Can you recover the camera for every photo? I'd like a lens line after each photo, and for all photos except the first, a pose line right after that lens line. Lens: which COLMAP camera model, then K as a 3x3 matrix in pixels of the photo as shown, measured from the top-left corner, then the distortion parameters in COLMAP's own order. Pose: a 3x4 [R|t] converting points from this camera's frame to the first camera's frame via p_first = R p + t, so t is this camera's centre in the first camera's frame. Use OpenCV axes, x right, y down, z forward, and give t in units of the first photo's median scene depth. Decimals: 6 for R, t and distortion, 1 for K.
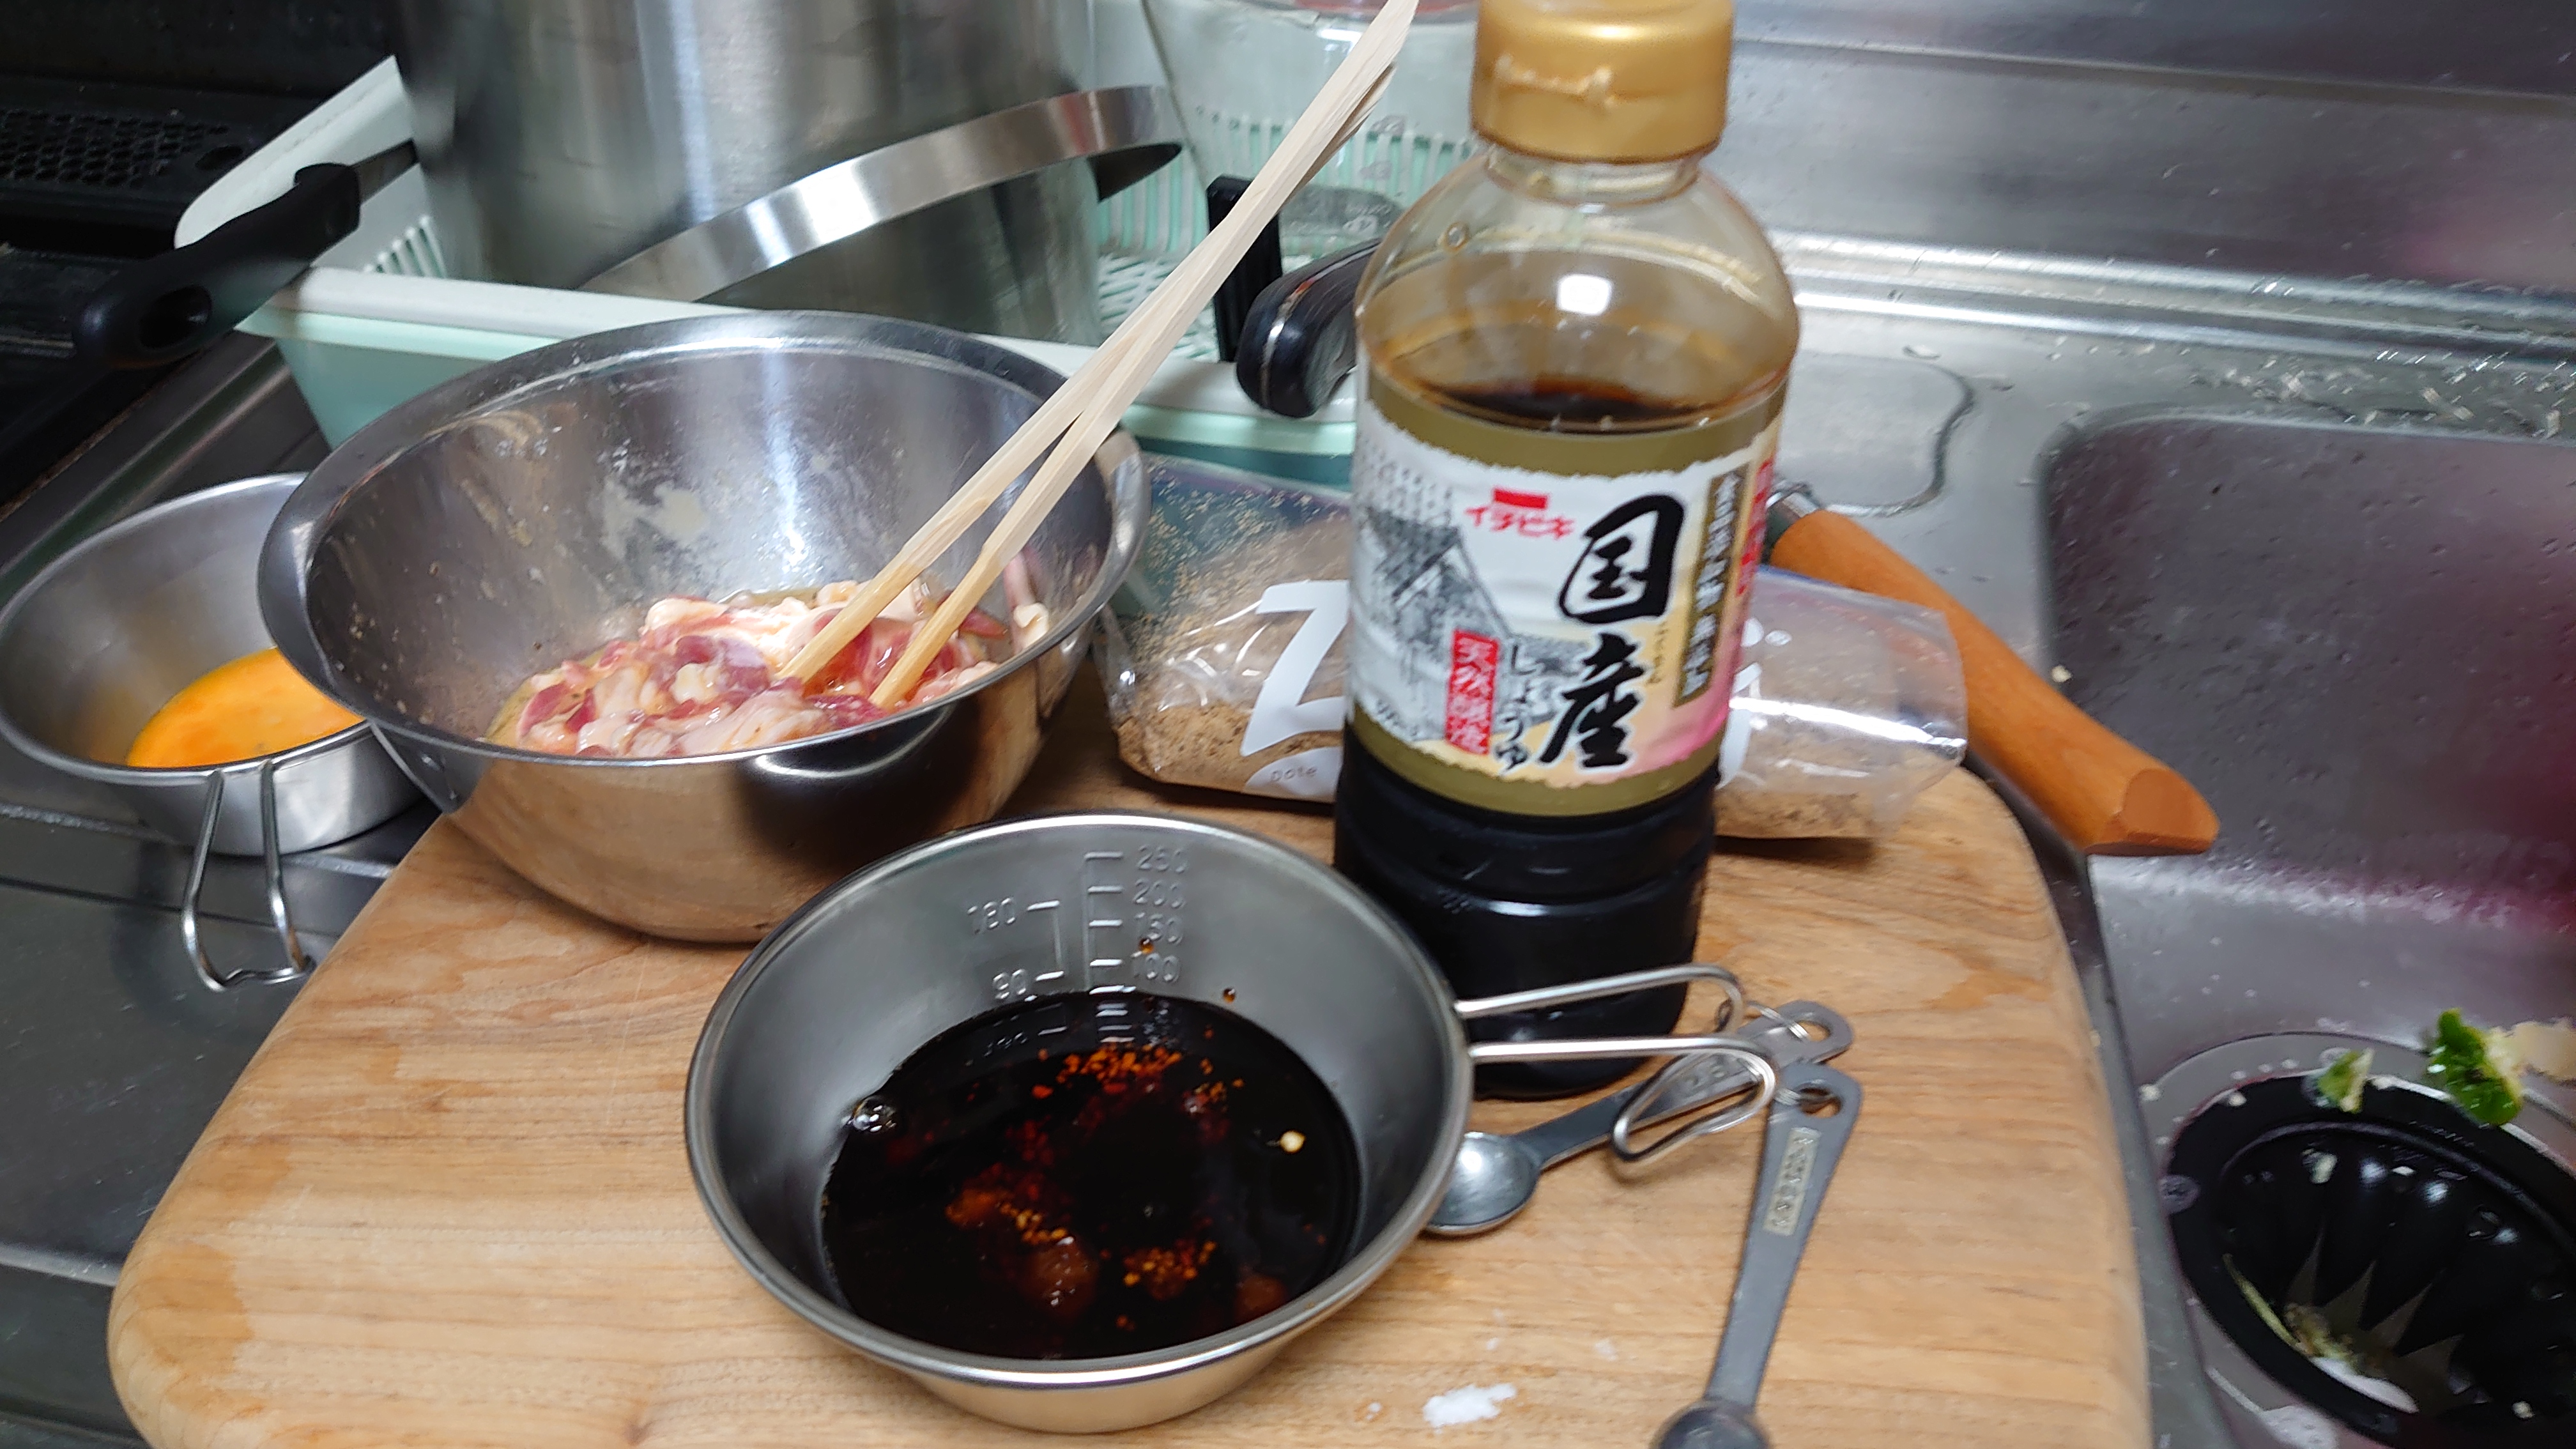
lens RADIAL K [[1947.7, 0, 1282.3], [0, 1947.7, 710.0], [0, 0, 1]] dist [-0.004040, -0.018716]
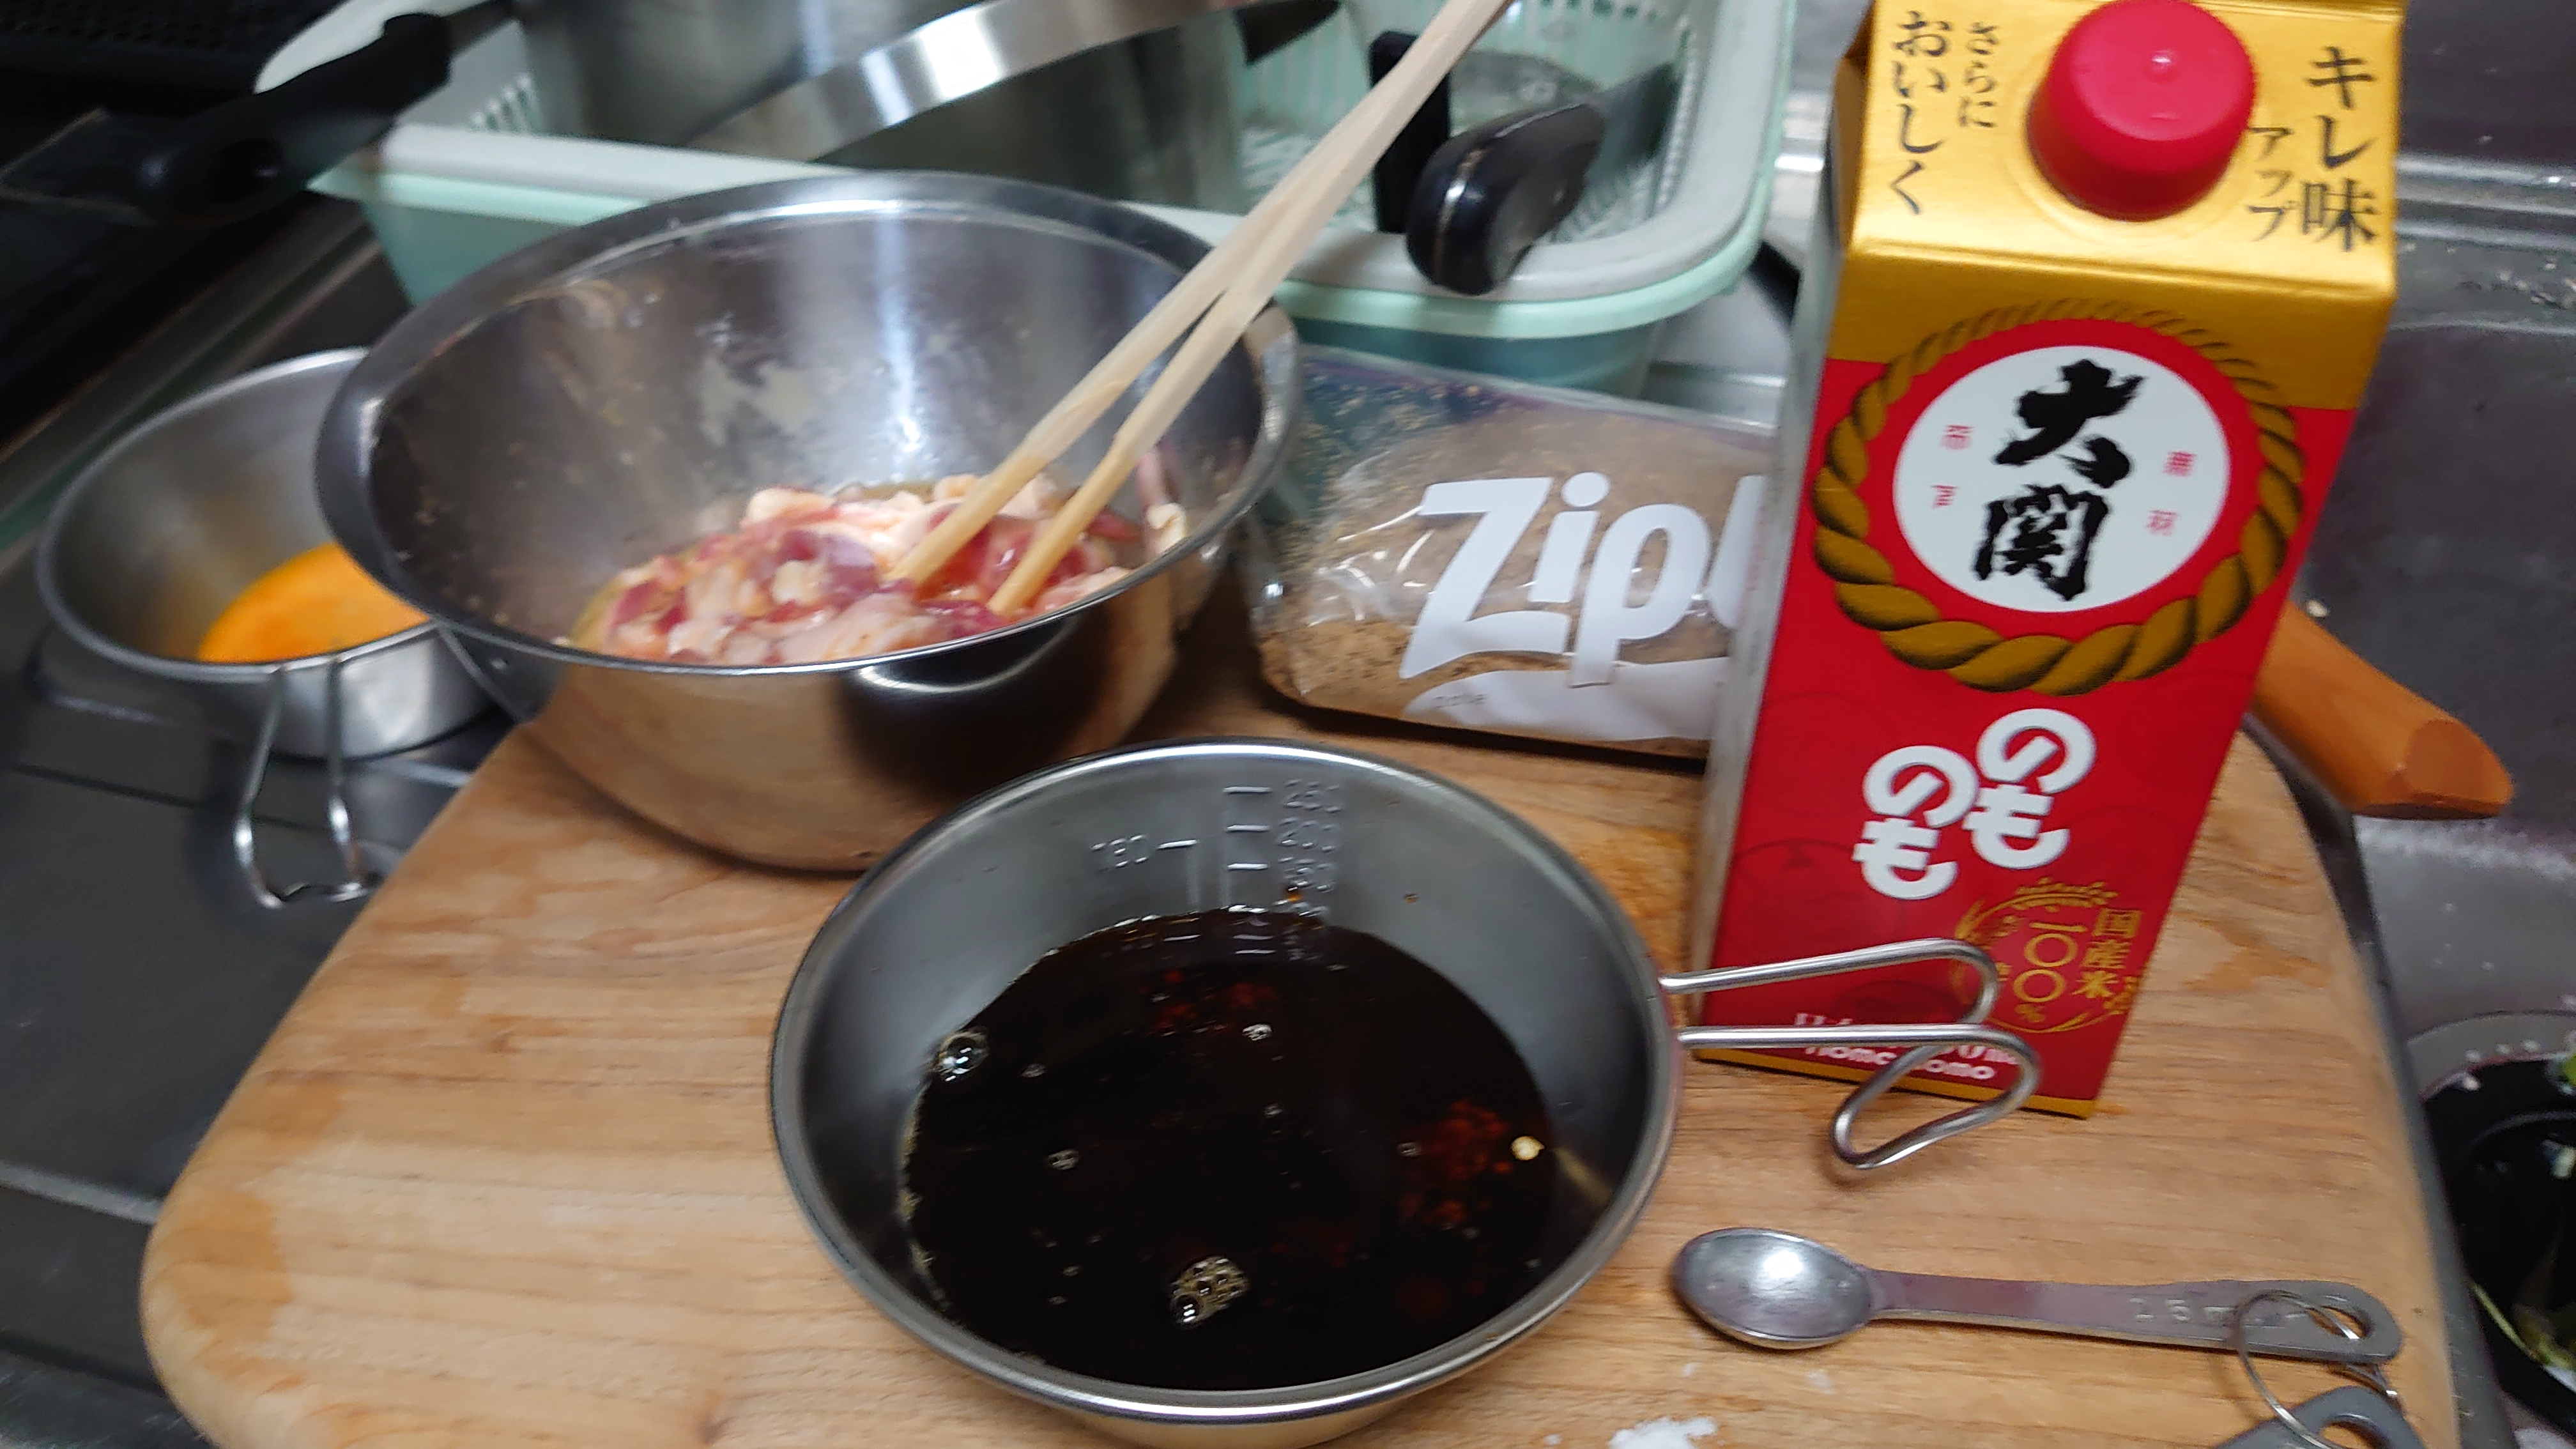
lens RADIAL K [[1947.7, 0, 1291.6], [0, 1947.7, 727.7], [0, 0, 1]] dist [-0.004040, -0.018716]
pose [[0.998183, 0.026857, -0.053940, -0.021770], [-0.024018, 0.998326, 0.052622, 0.000395], [0.055263, -0.051231, 0.997157, 0.109633]]
